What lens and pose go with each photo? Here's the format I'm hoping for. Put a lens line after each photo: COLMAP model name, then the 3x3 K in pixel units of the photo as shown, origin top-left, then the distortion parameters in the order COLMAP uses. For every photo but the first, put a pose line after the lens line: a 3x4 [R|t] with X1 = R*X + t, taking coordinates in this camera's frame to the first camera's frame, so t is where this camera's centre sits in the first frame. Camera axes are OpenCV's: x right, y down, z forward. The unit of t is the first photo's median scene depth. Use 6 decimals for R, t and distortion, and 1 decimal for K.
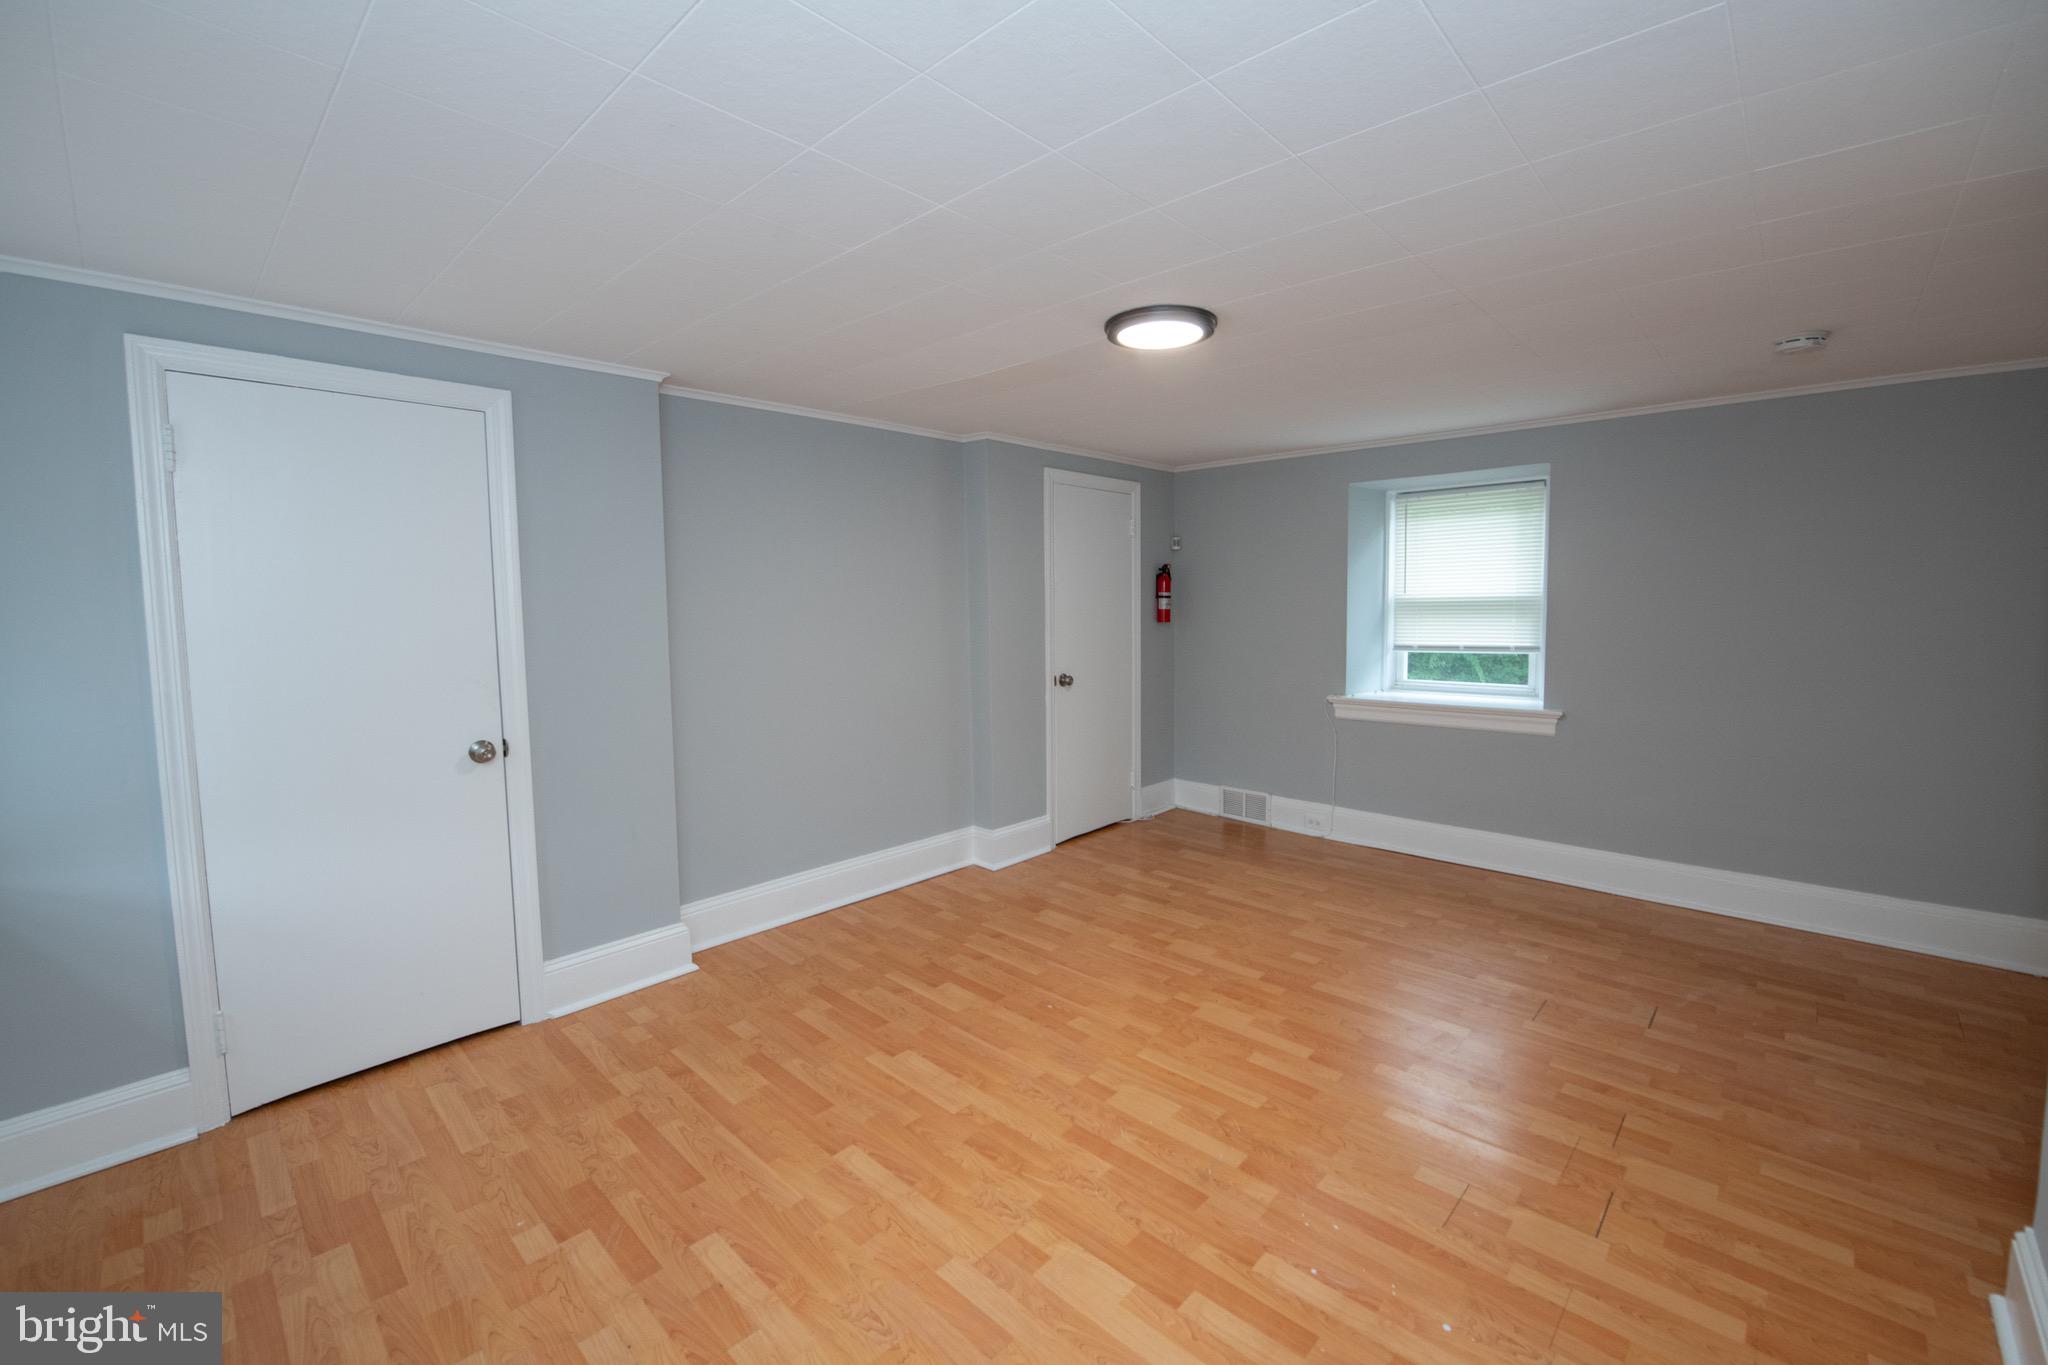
lens RADIAL K [[843.8, 0, 1013.9], [0, 843.8, 665.8], [0, 0, 1]] dist [-0.017255, -0.000915]
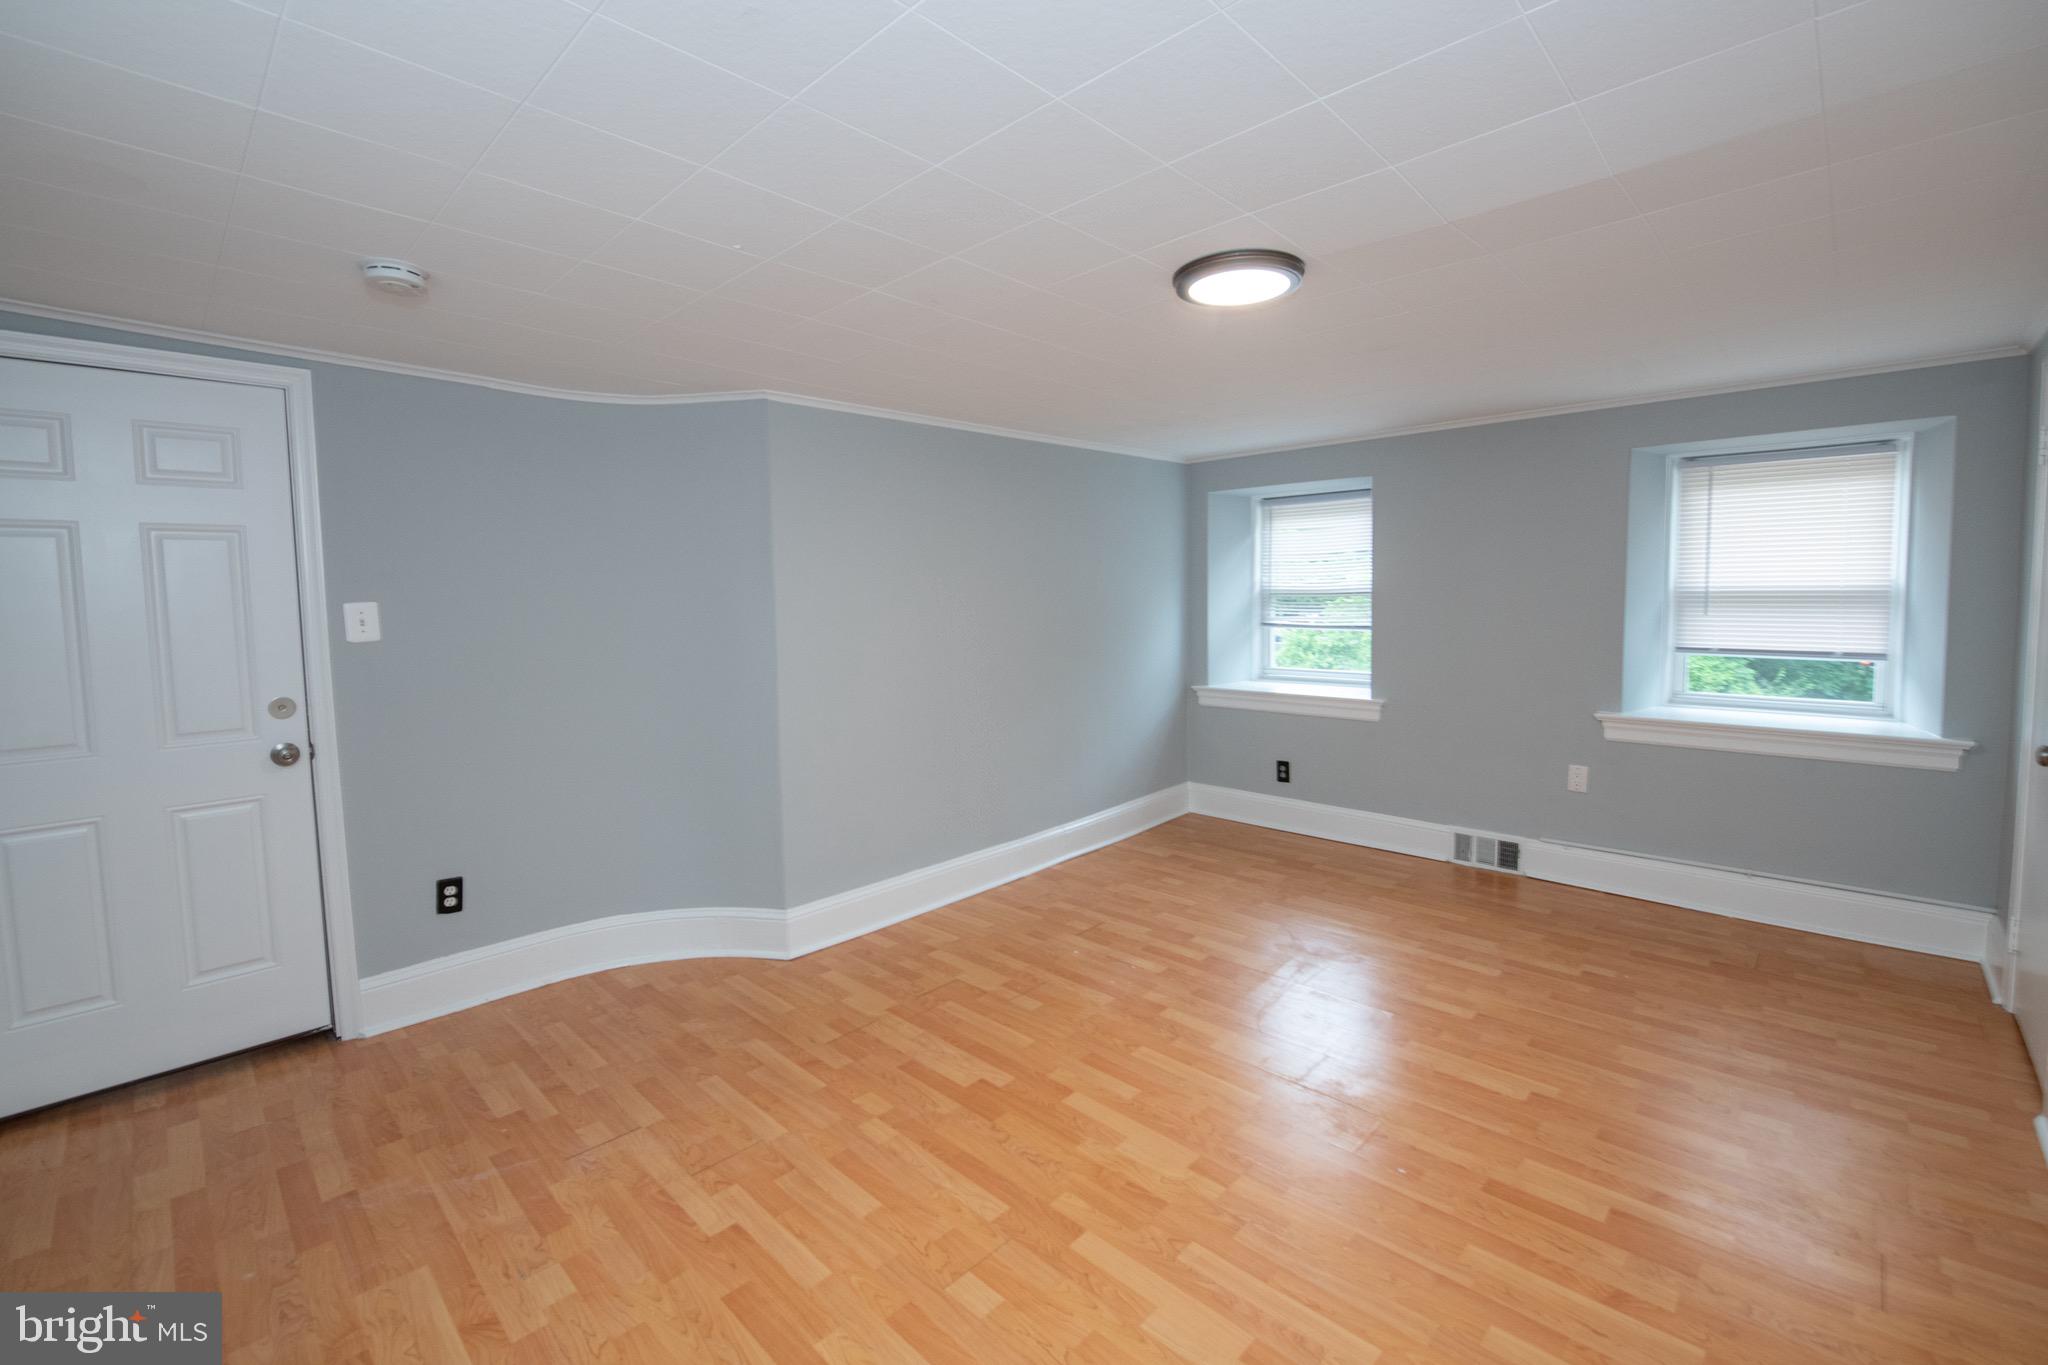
lens RADIAL K [[867.9, 0, 1033.8], [0, 867.9, 656.8], [0, 0, 1]] dist [-0.016892, -0.000801]
pose [[-0.999600, 0.027152, -0.007878, 0.315120], [0.025651, 0.988178, 0.151148, -0.120853], [0.011889, 0.150886, -0.988480, 1.510238]]
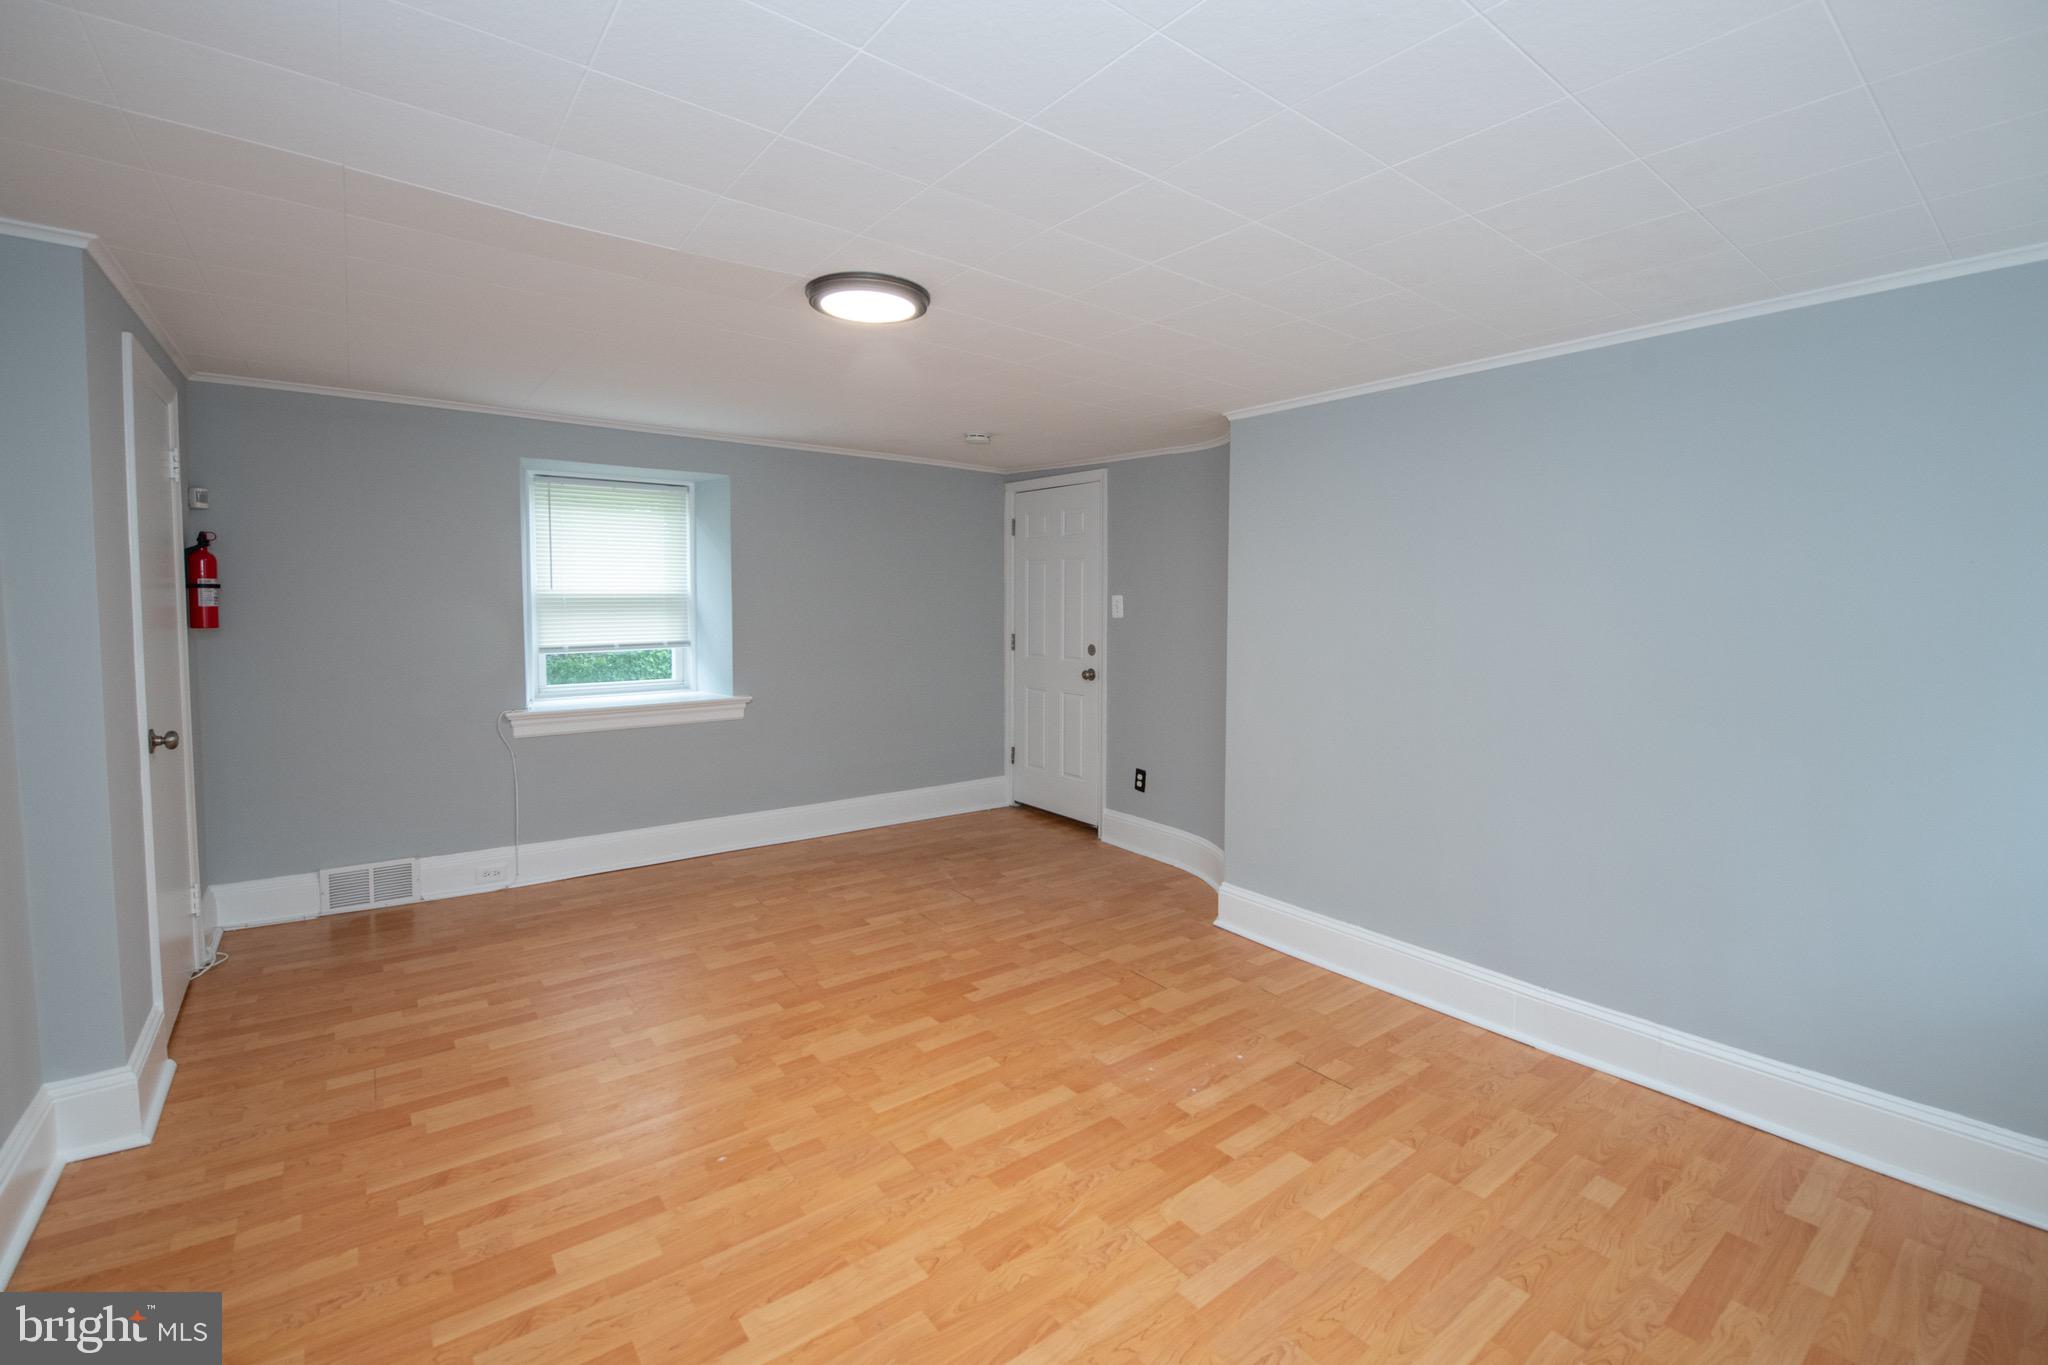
lens RADIAL K [[889.3, 0, 1037.8], [0, 889.3, 641.0], [0, 0, 1]] dist [-0.016917, -0.001035]
pose [[0.139495, -0.039219, 0.989446, -0.597469], [0.066567, 0.997326, 0.030147, -0.037599], [-0.987983, 0.061659, 0.141733, 0.553444]]
